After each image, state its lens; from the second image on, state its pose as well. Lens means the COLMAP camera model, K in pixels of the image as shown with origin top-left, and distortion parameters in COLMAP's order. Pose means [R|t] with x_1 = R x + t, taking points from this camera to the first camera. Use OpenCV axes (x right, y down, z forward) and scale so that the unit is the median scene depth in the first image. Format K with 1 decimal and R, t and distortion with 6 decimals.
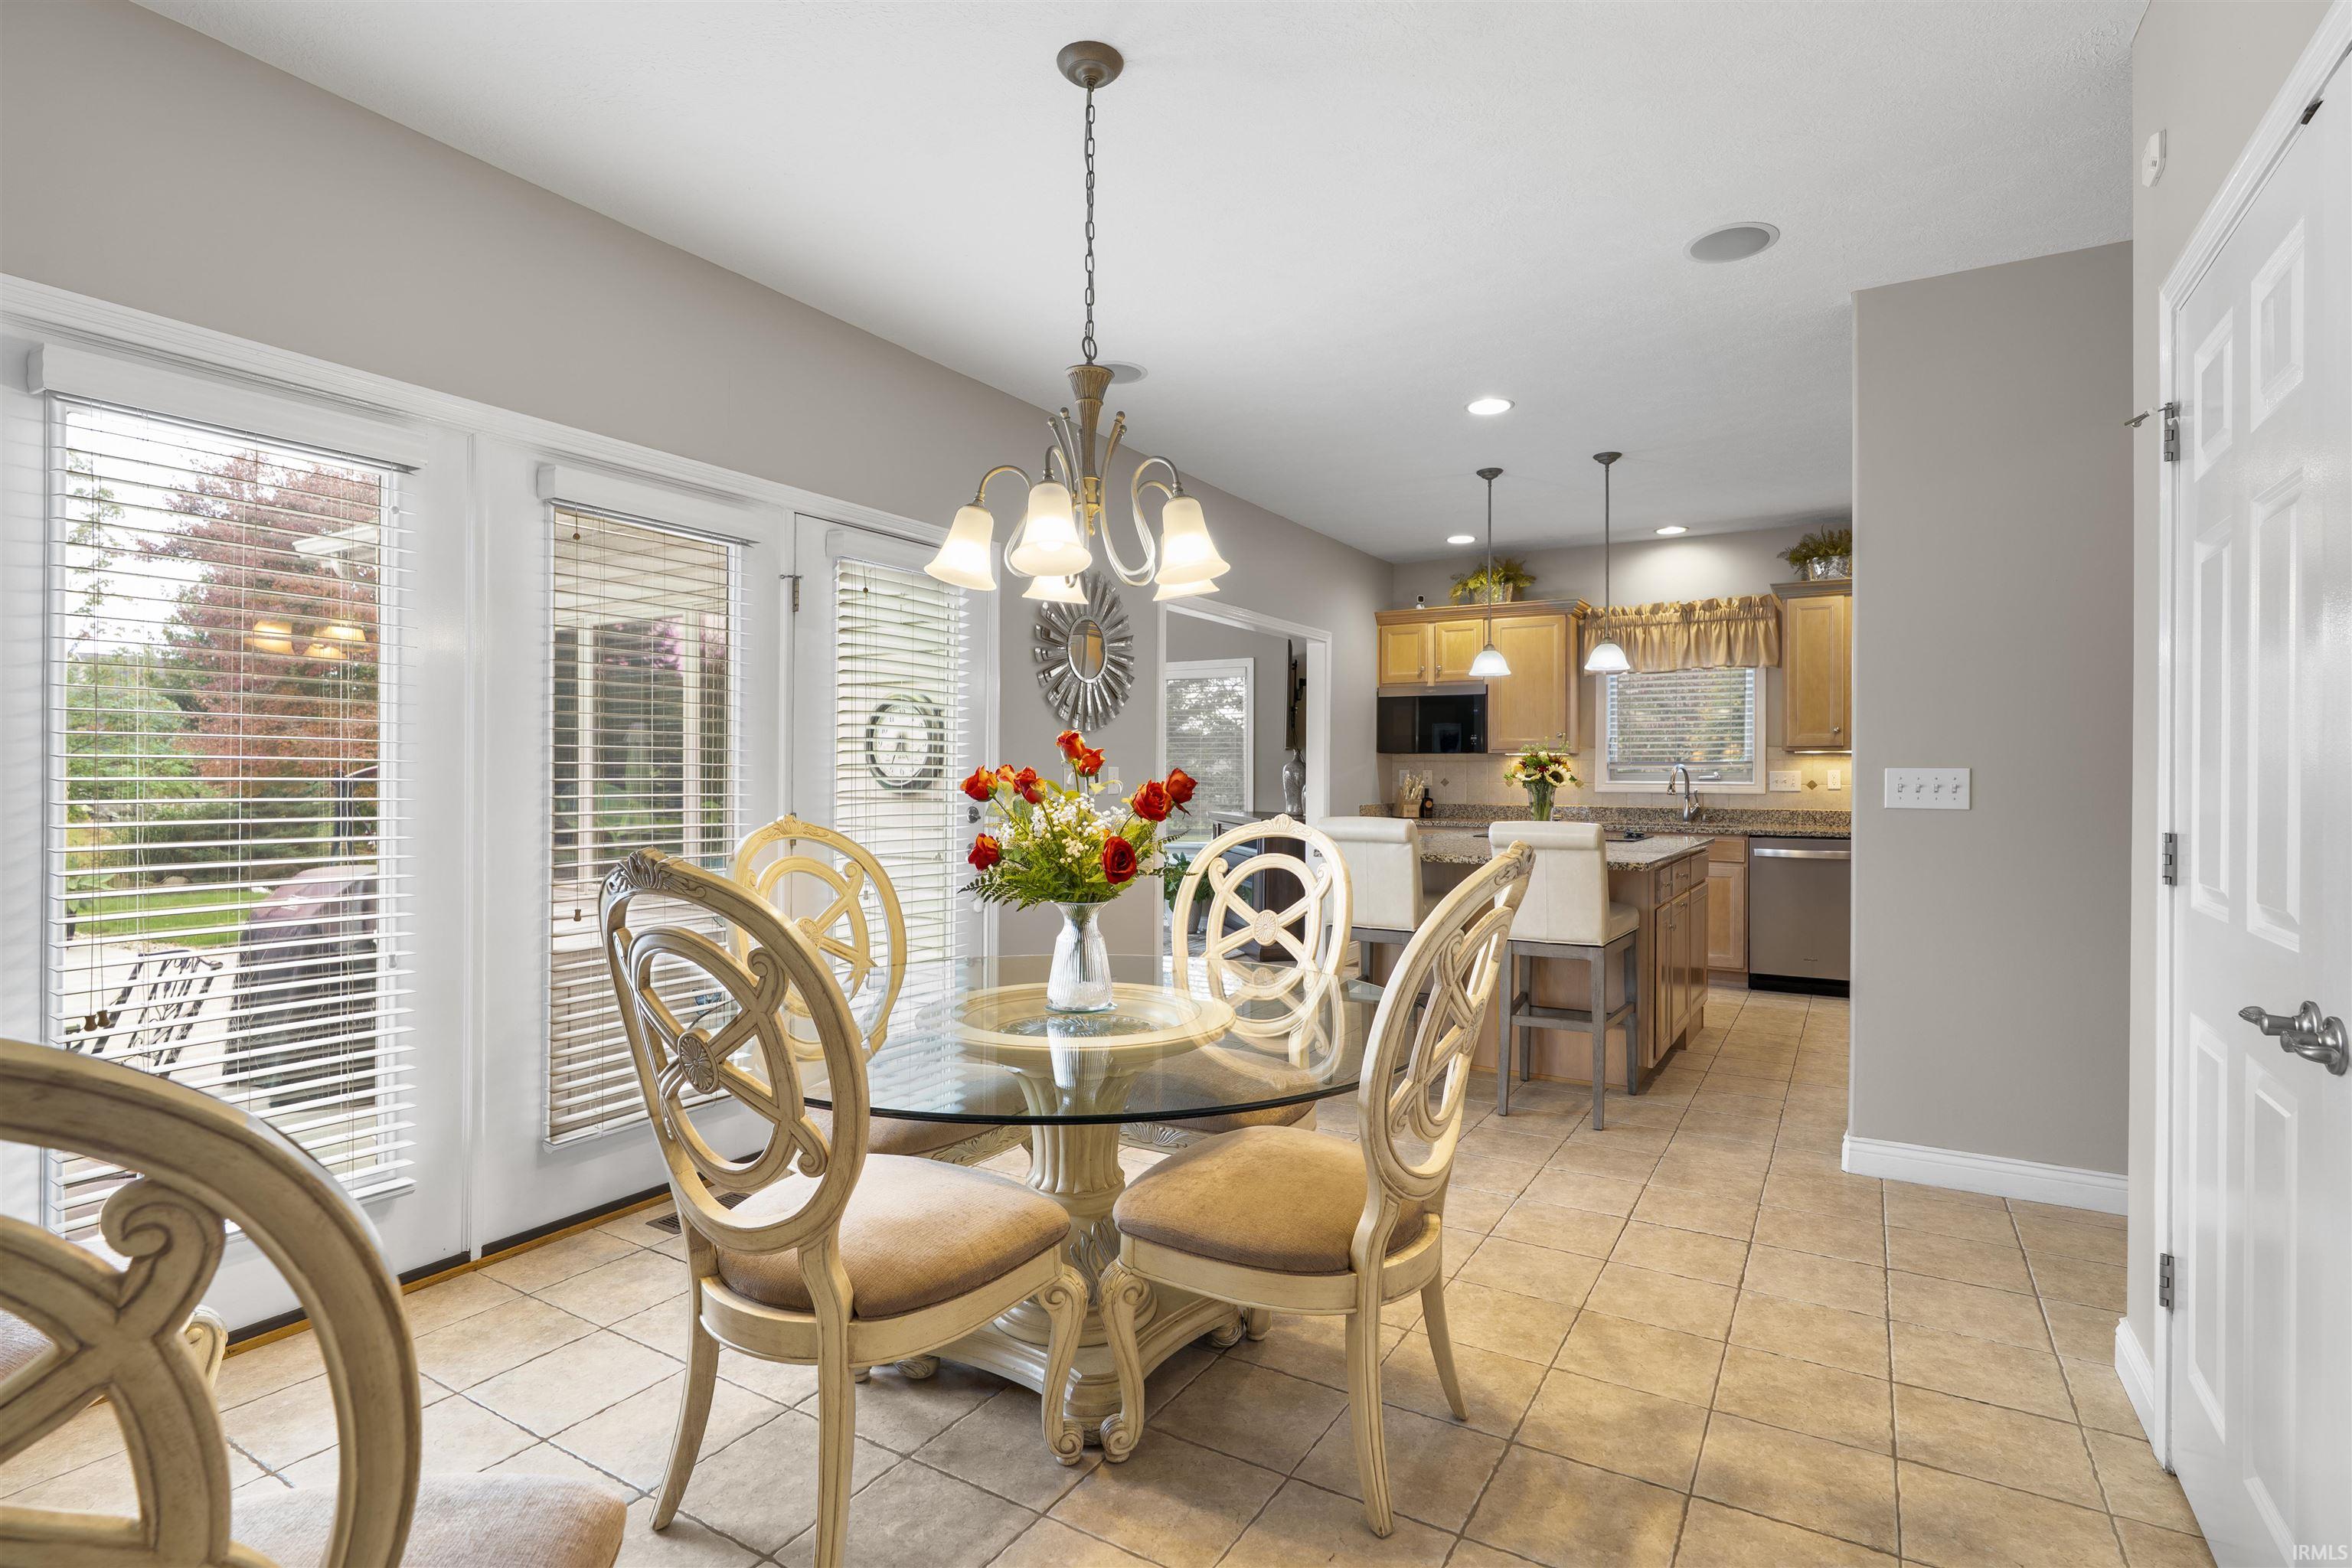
lens RADIAL K [[1142.2, 0, 1176.0], [0, 1142.2, 784.0], [0, 0, 1]] dist [-0.000793, -0.000277]
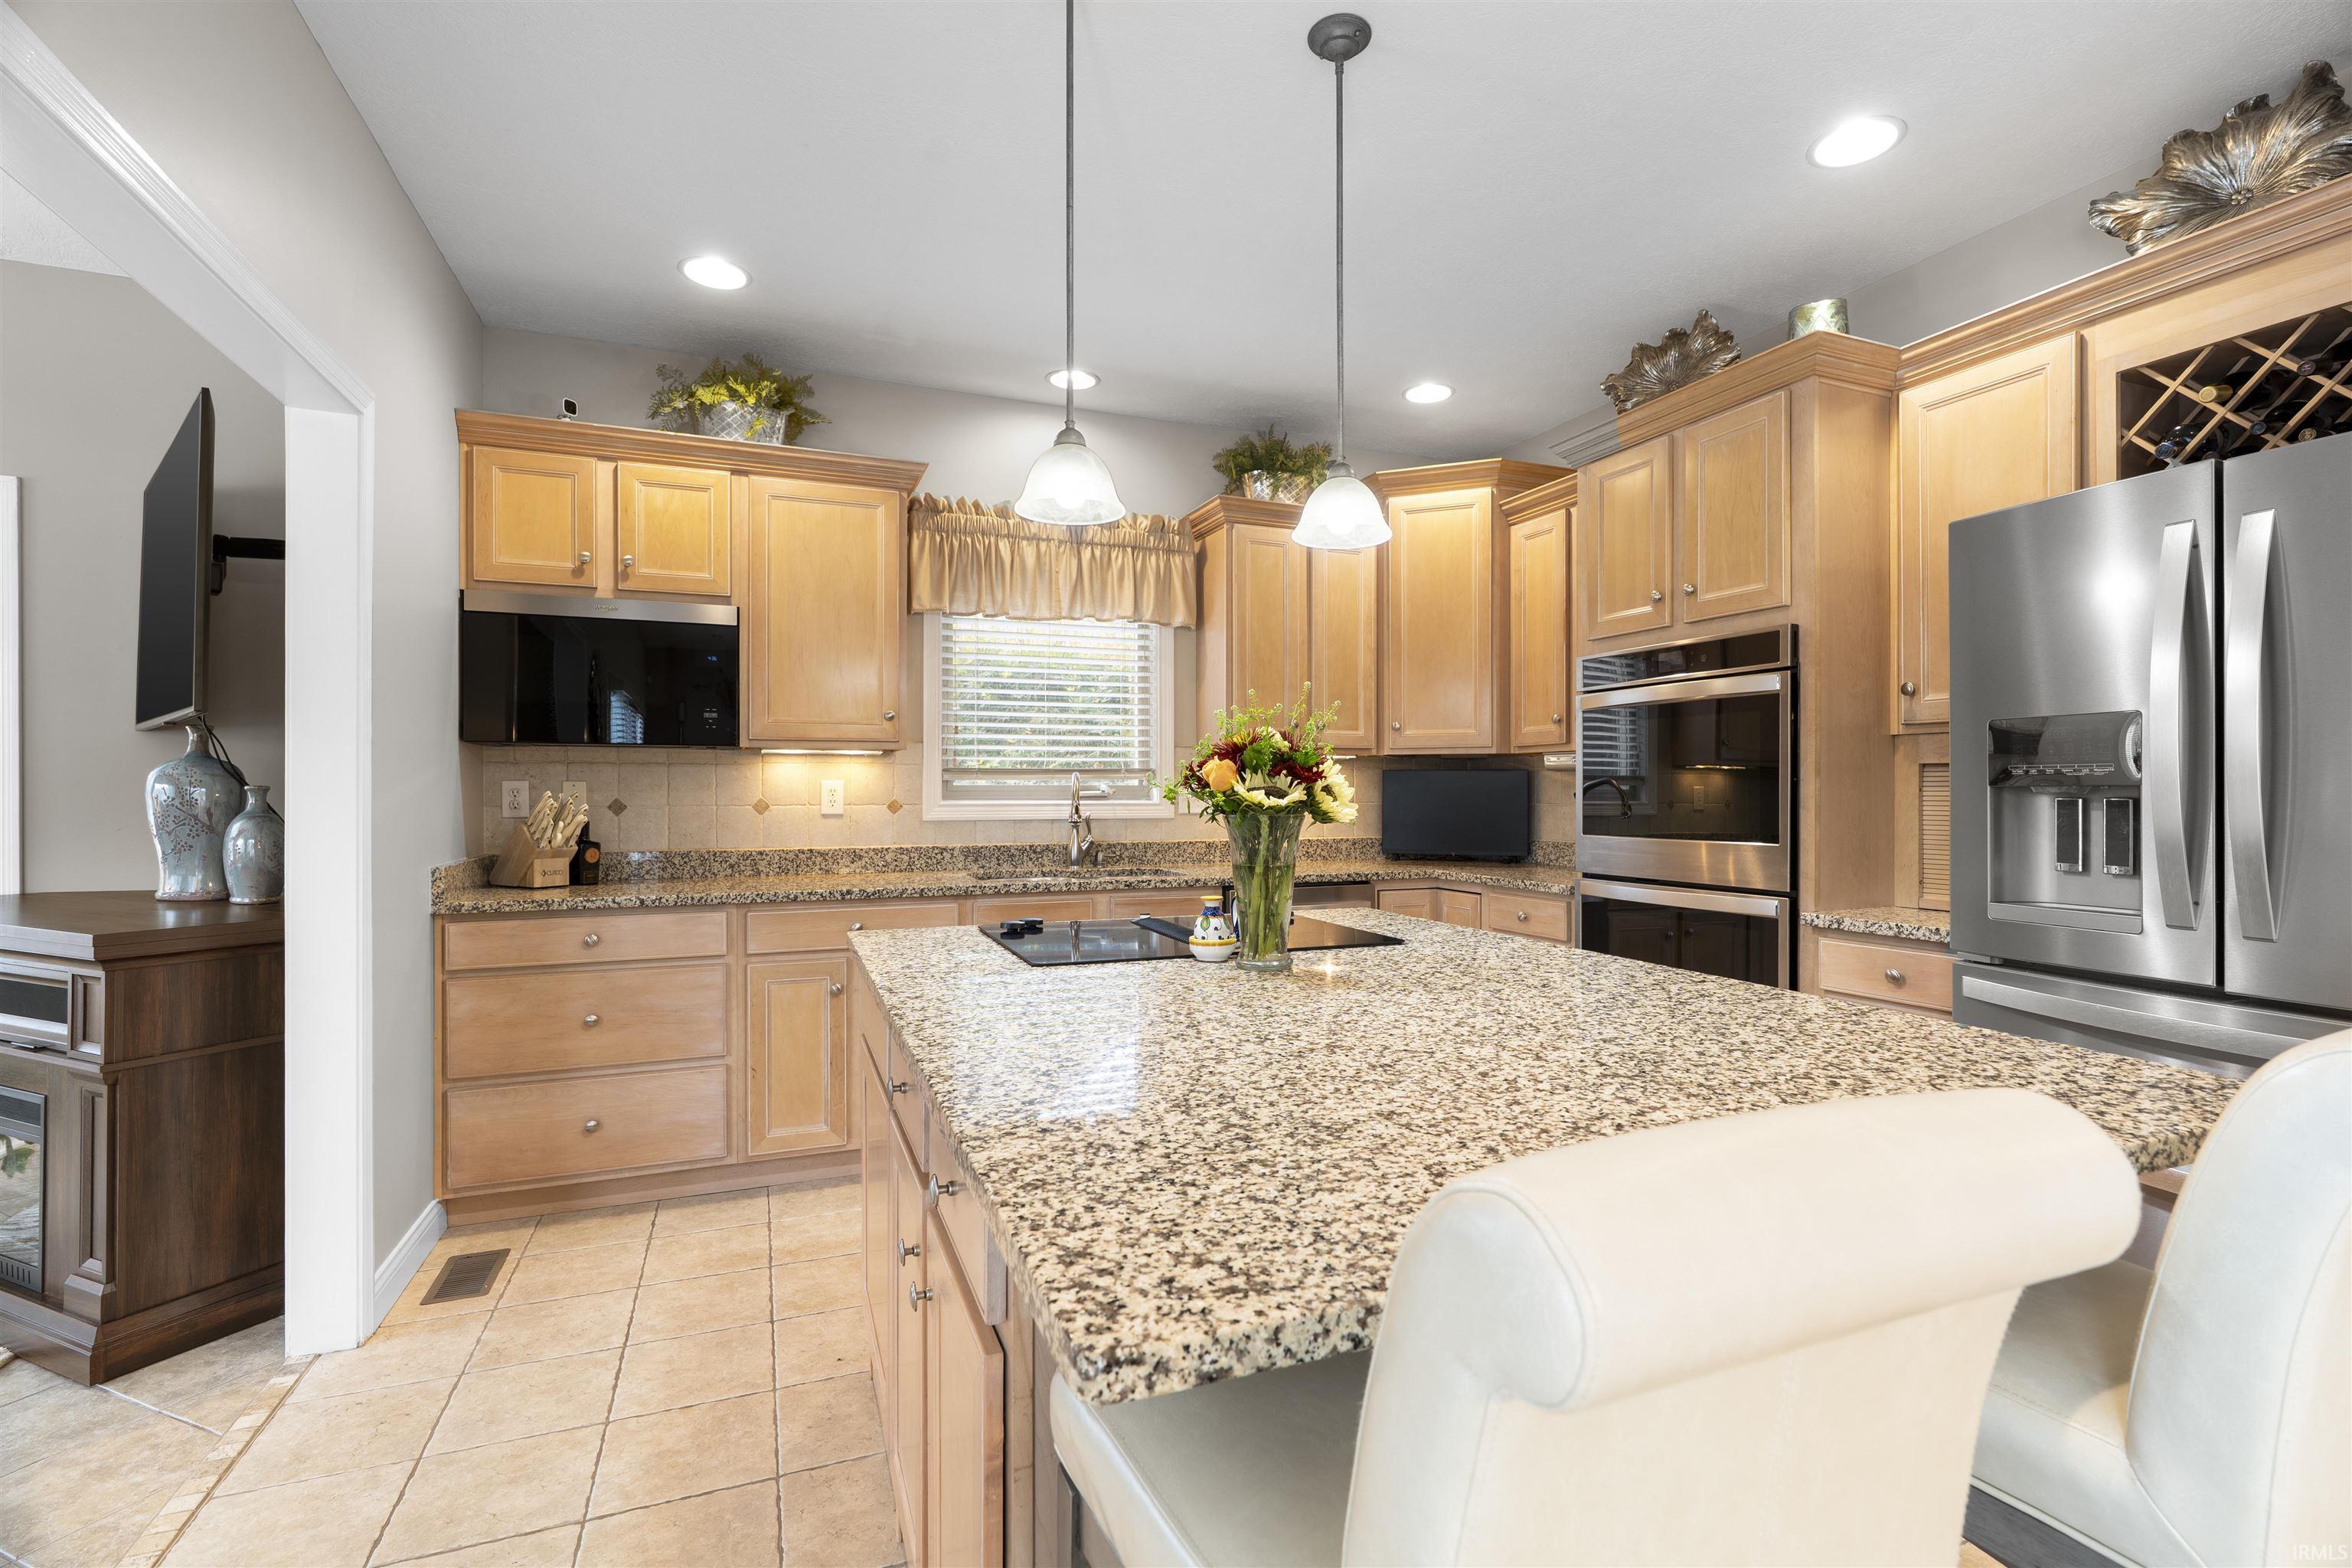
lens RADIAL K [[1059.0, 0, 1176.0], [0, 1059.0, 784.0], [0, 0, 1]] dist [0.002043, -0.000059]
pose [[0.603366, -0.000692, 0.797464, 0.024131], [0.007833, 0.999957, -0.005059, -0.007637], [-0.797426, 0.009299, 0.603346, 0.591273]]
